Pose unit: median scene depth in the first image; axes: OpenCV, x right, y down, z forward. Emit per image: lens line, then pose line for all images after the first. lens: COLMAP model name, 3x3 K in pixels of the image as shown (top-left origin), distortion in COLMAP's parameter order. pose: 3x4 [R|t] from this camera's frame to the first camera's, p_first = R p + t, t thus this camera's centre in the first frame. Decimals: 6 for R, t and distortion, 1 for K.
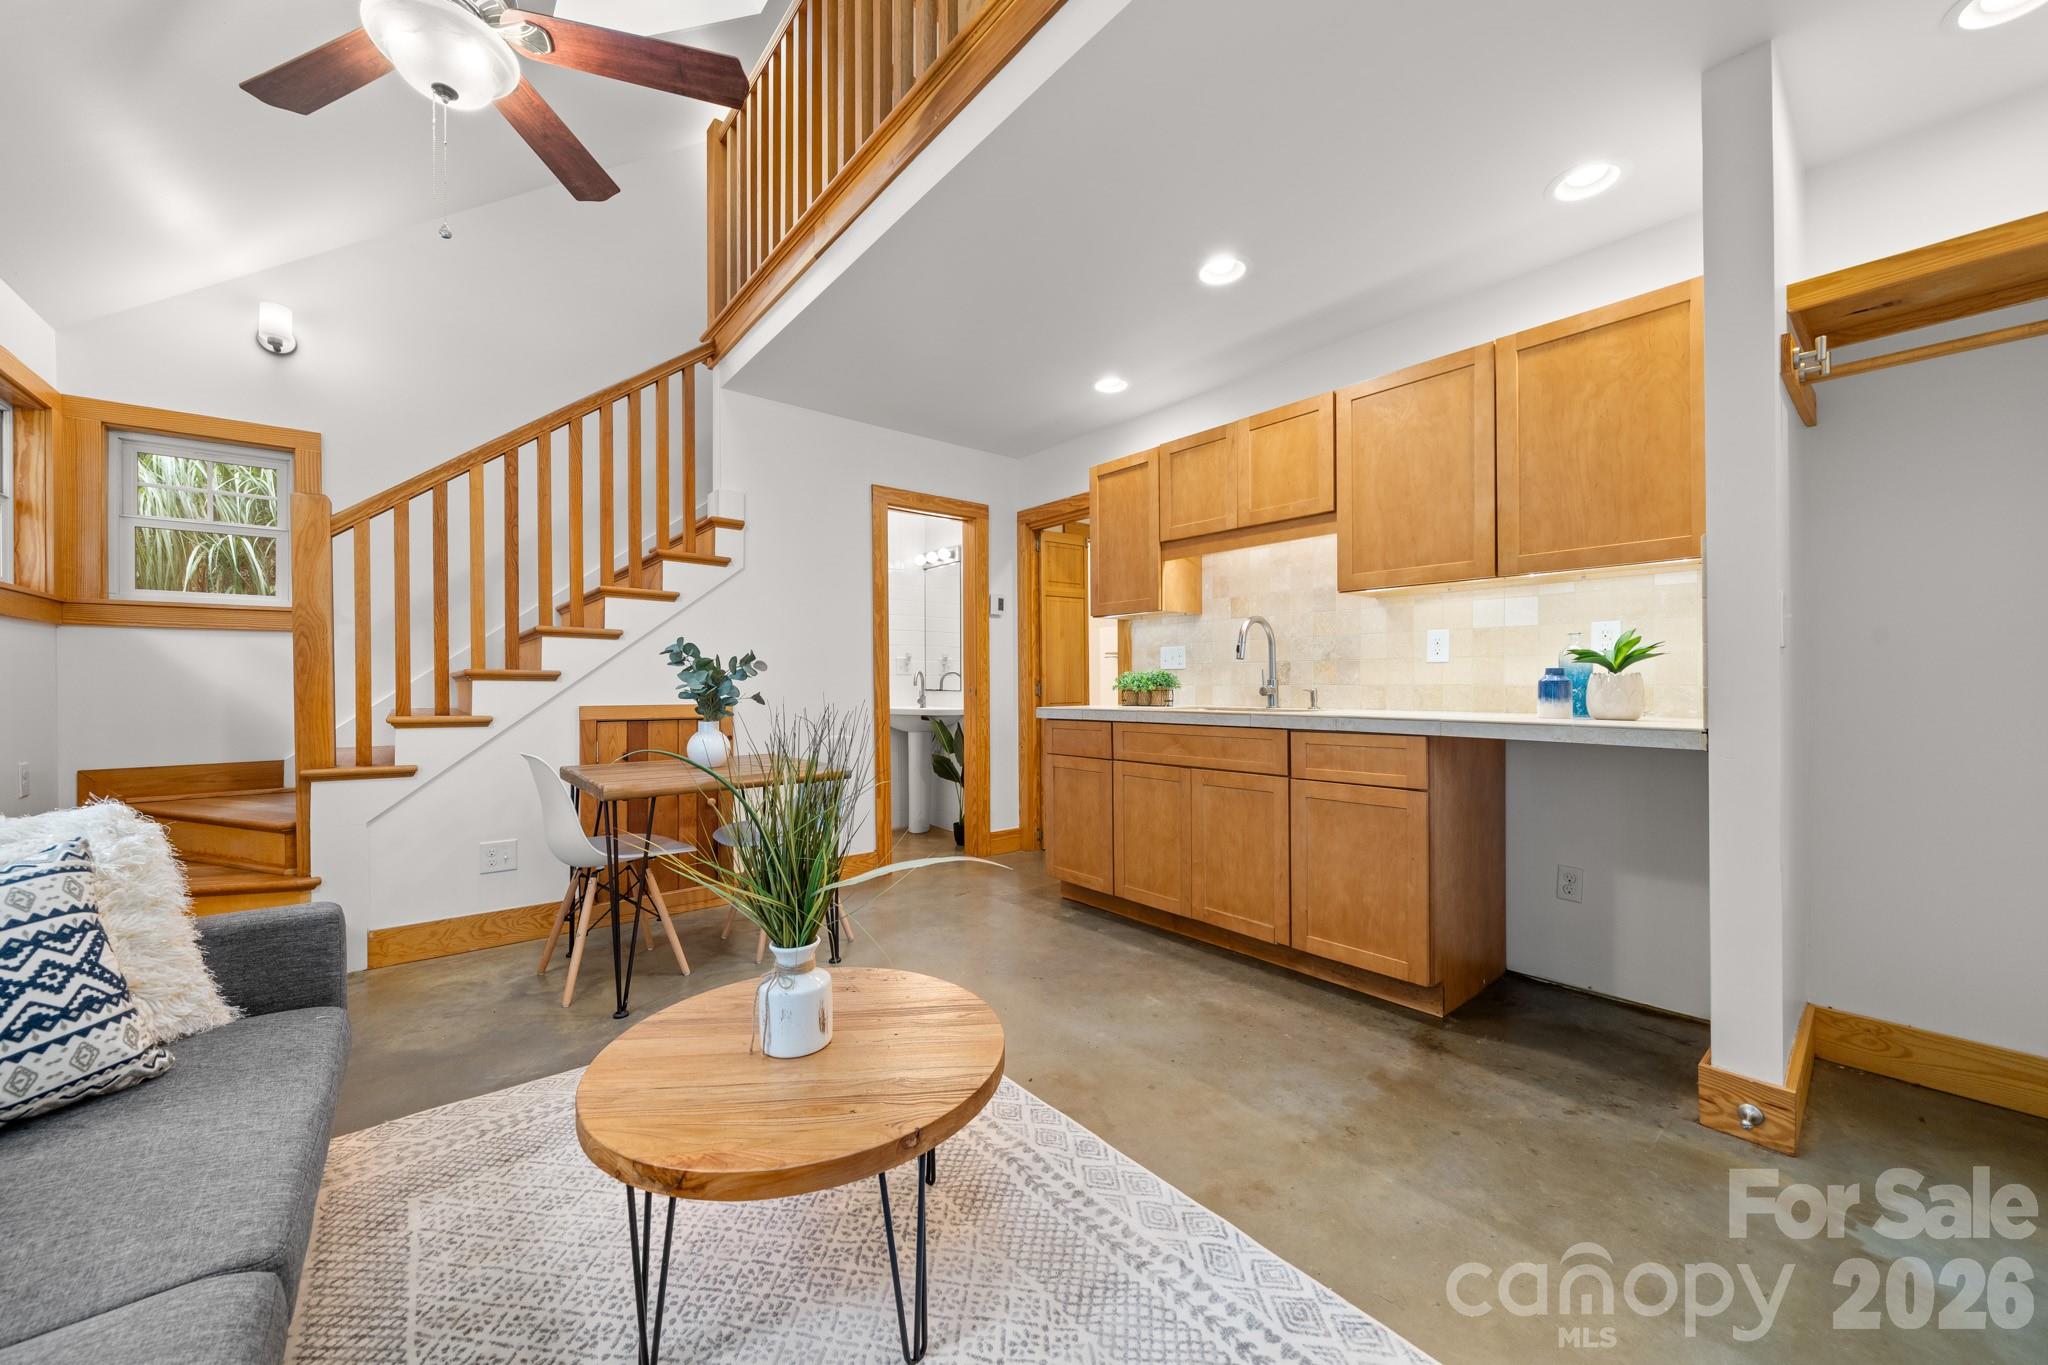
lens RADIAL K [[756.0, 0, 1023.6], [0, 756.0, 681.1], [0, 0, 1]] dist [0.000409, 0.000085]
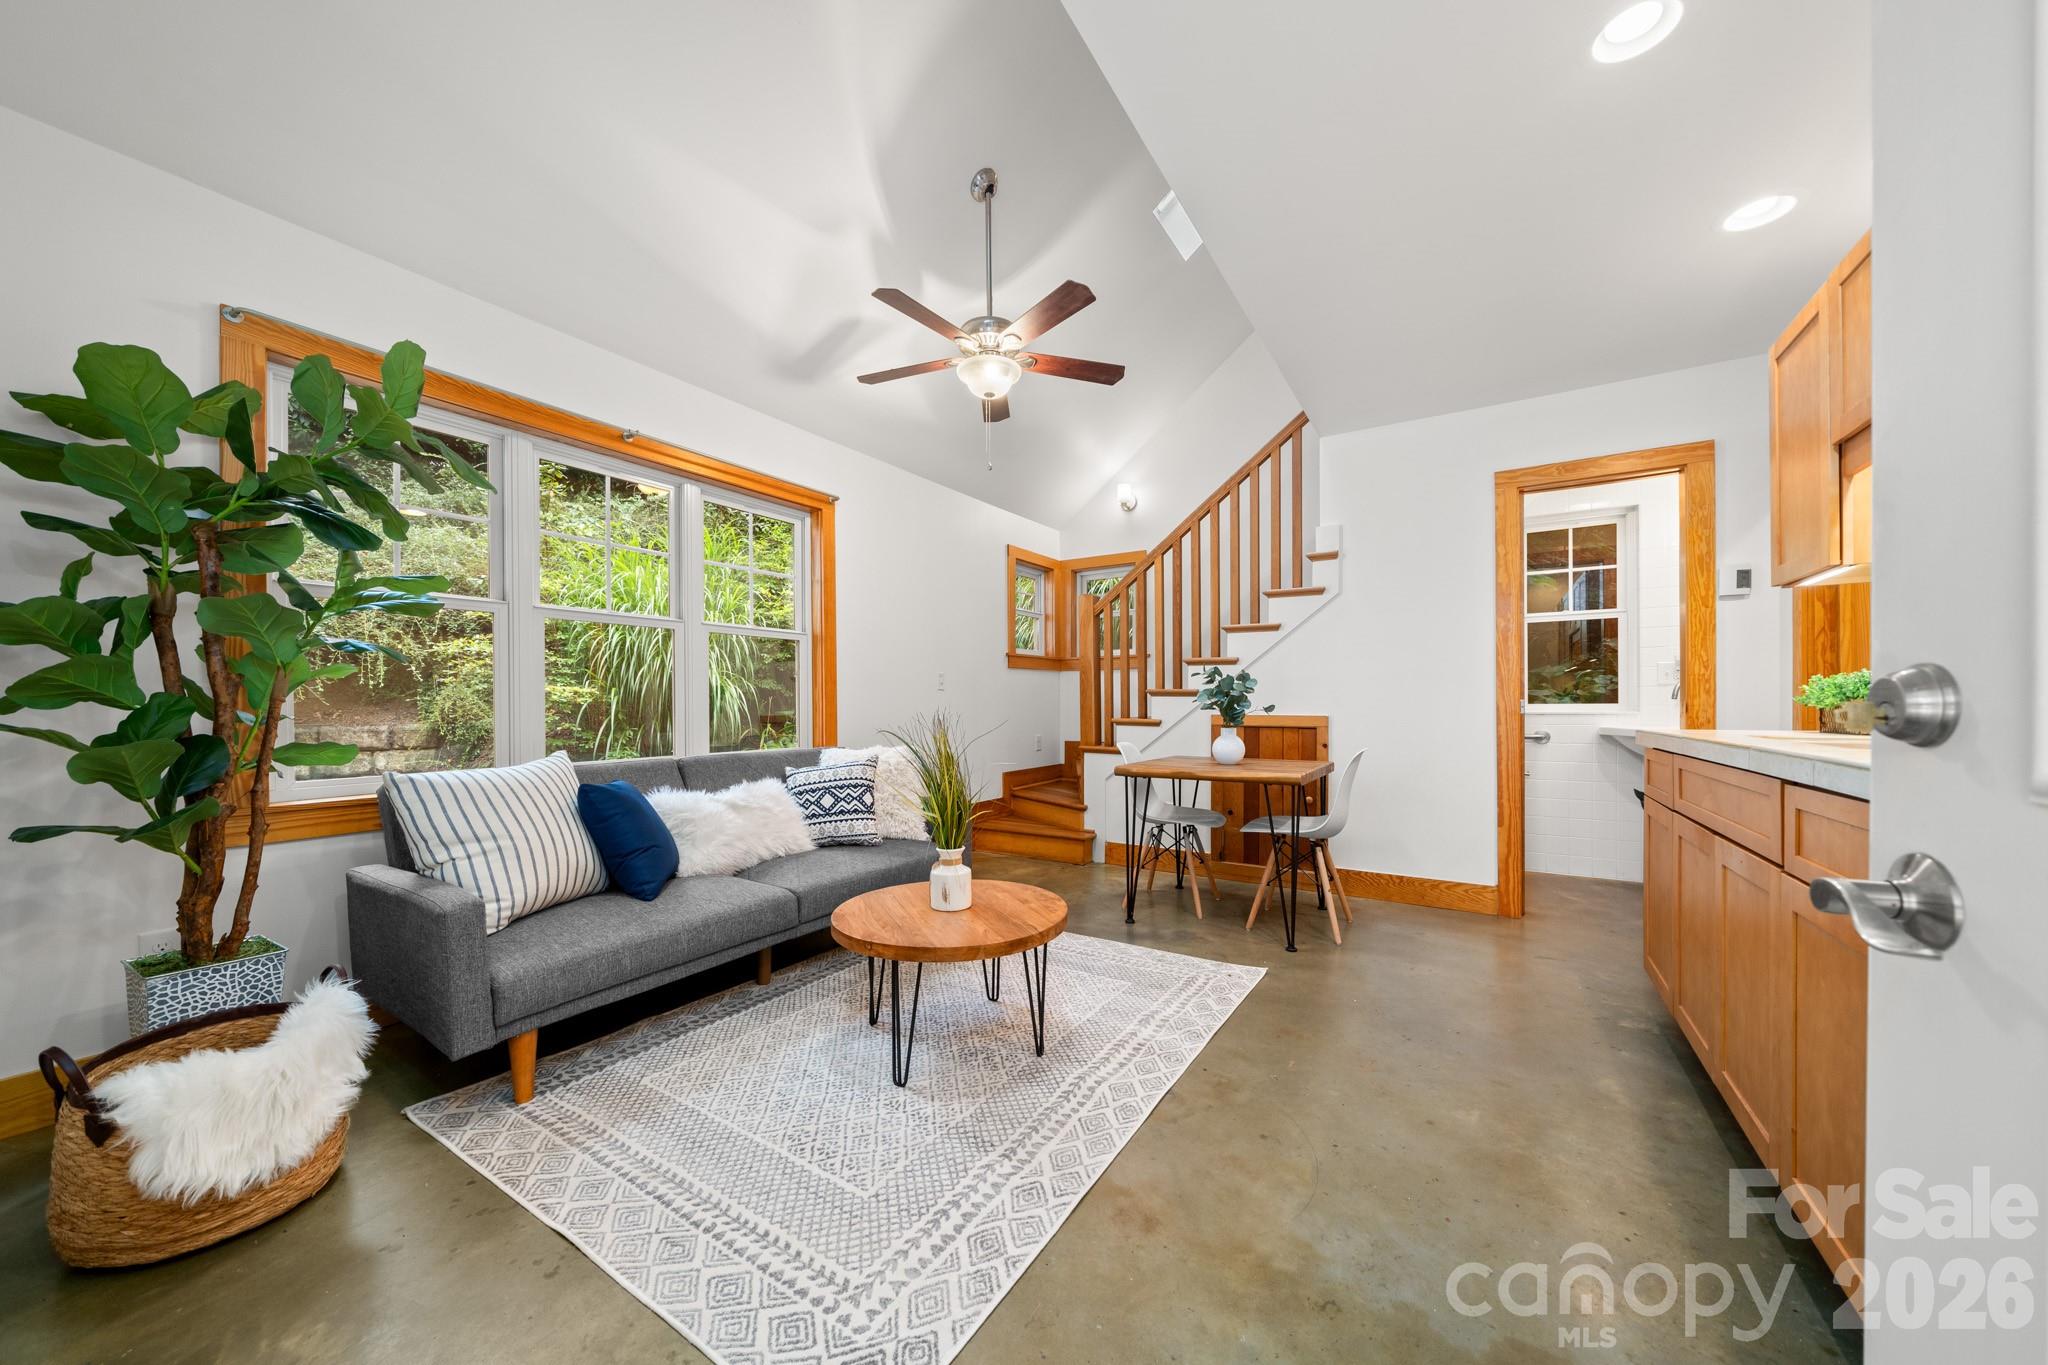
lens RADIAL K [[705.0, 0, 1023.2], [0, 705.0, 701.4], [0, 0, 1]] dist [0.000340, 0.000119]
pose [[0.311800, 0.001192, -0.950147, 0.573854], [0.006962, 0.999970, 0.003539, 0.002507], [0.950122, -0.007718, 0.311782, 0.296291]]
